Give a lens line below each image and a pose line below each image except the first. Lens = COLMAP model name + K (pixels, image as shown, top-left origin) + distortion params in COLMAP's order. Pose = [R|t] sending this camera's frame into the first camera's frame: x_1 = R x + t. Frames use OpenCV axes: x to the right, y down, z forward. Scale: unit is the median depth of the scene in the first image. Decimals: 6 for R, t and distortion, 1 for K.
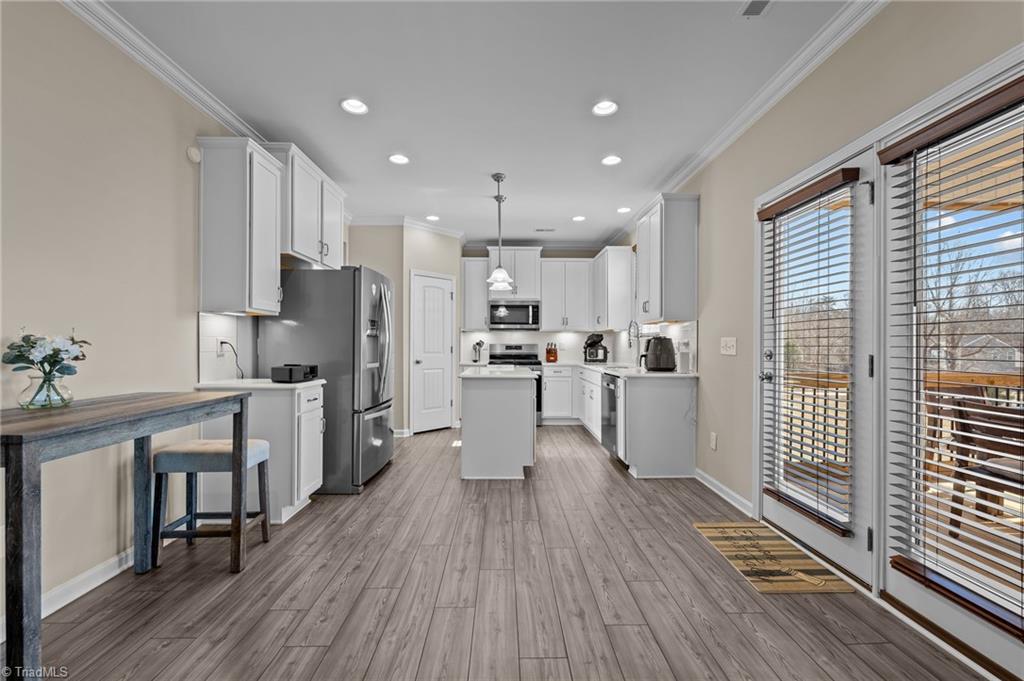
lens RADIAL K [[418.0, 0, 511.7], [0, 418.0, 345.1], [0, 0, 1]] dist [-0.000130, -0.000042]
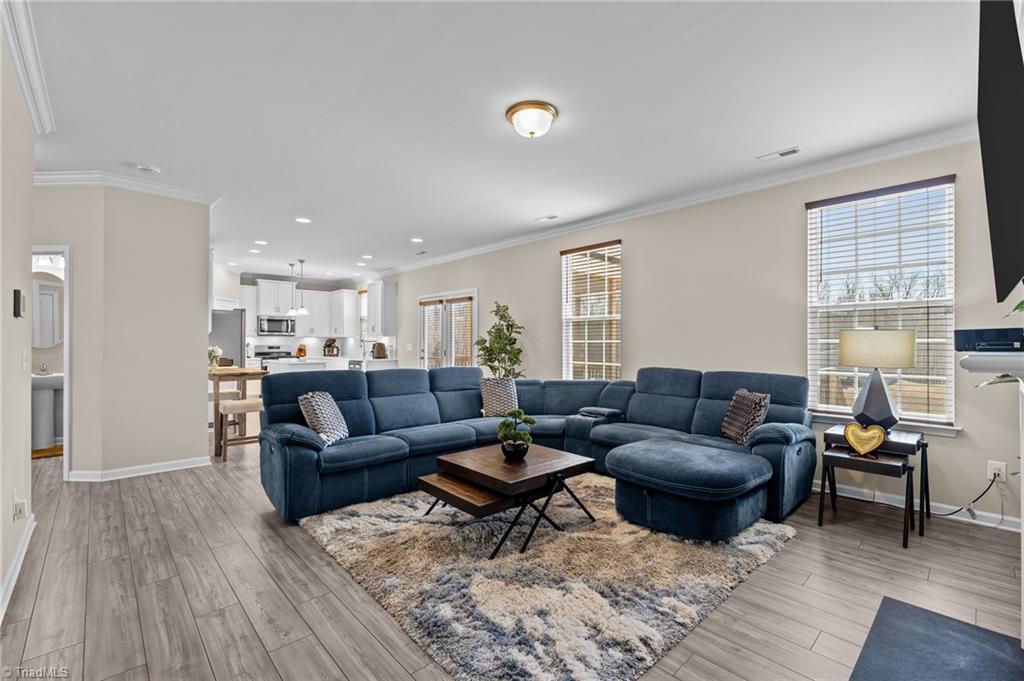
lens RADIAL K [[448.4, 0, 510.7], [0, 448.4, 343.6], [0, 0, 1]] dist [-0.000028, -0.000003]
pose [[0.747864, -0.001350, 0.663851, -0.436775], [-0.001584, 0.999991, 0.003818, -0.015888], [-0.663851, -0.003907, 0.747855, -0.764281]]
